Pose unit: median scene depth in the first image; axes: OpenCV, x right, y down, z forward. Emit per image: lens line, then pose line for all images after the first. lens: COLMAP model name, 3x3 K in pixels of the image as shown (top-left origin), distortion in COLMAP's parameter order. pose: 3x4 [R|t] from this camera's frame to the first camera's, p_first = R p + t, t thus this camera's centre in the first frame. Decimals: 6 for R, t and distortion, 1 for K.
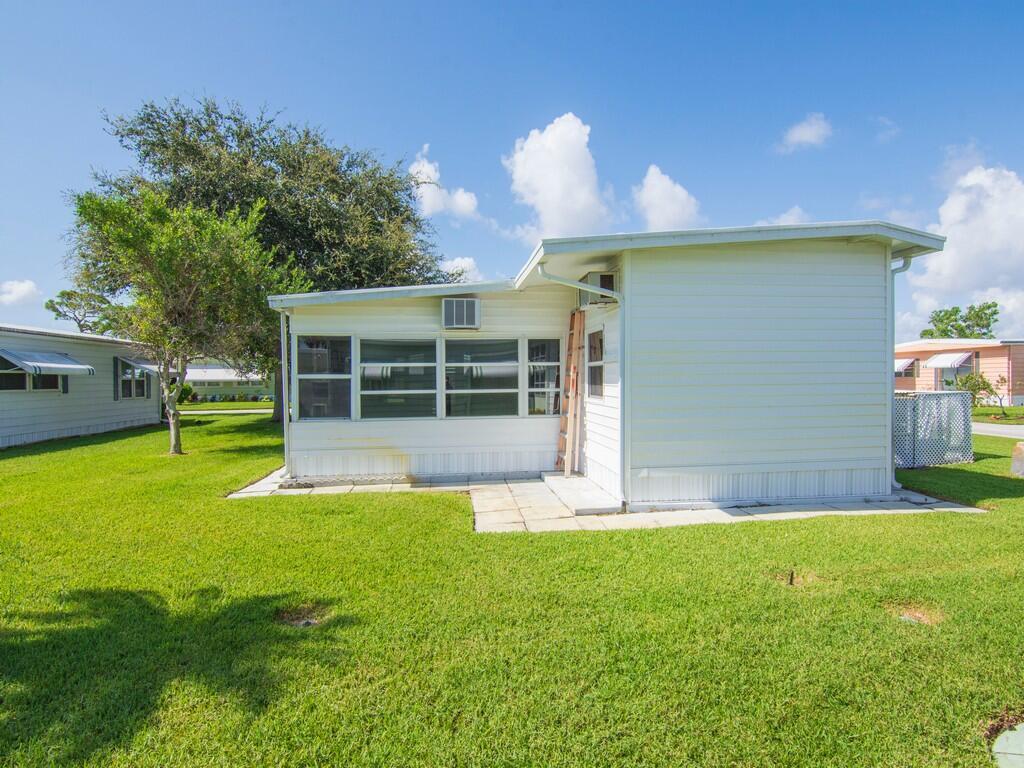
lens RADIAL K [[528.8, 0, 517.9], [0, 528.8, 386.5], [0, 0, 1]] dist [-0.004046, 0.000275]
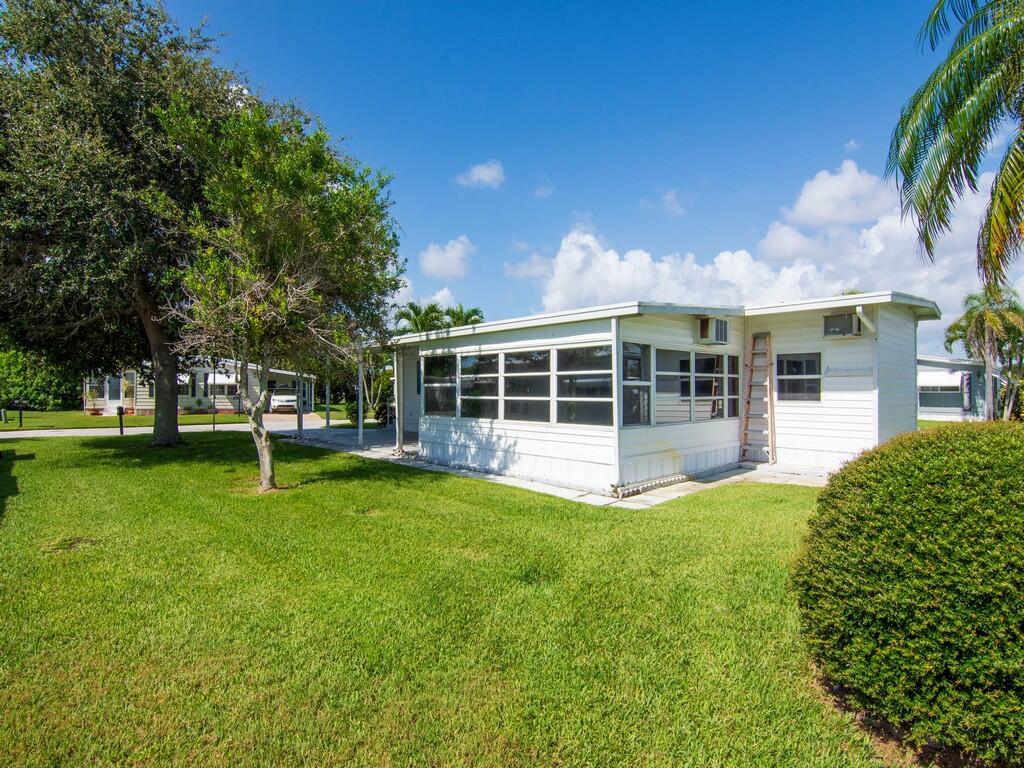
lens RADIAL K [[528.8, 0, 517.9], [0, 528.8, 386.5], [0, 0, 1]] dist [-0.004046, 0.000275]
pose [[0.831570, 0.010714, 0.555317, -0.780581], [-0.003010, 0.999886, -0.014784, 0.001693], [-0.555412, 0.010623, 0.831507, 0.175398]]
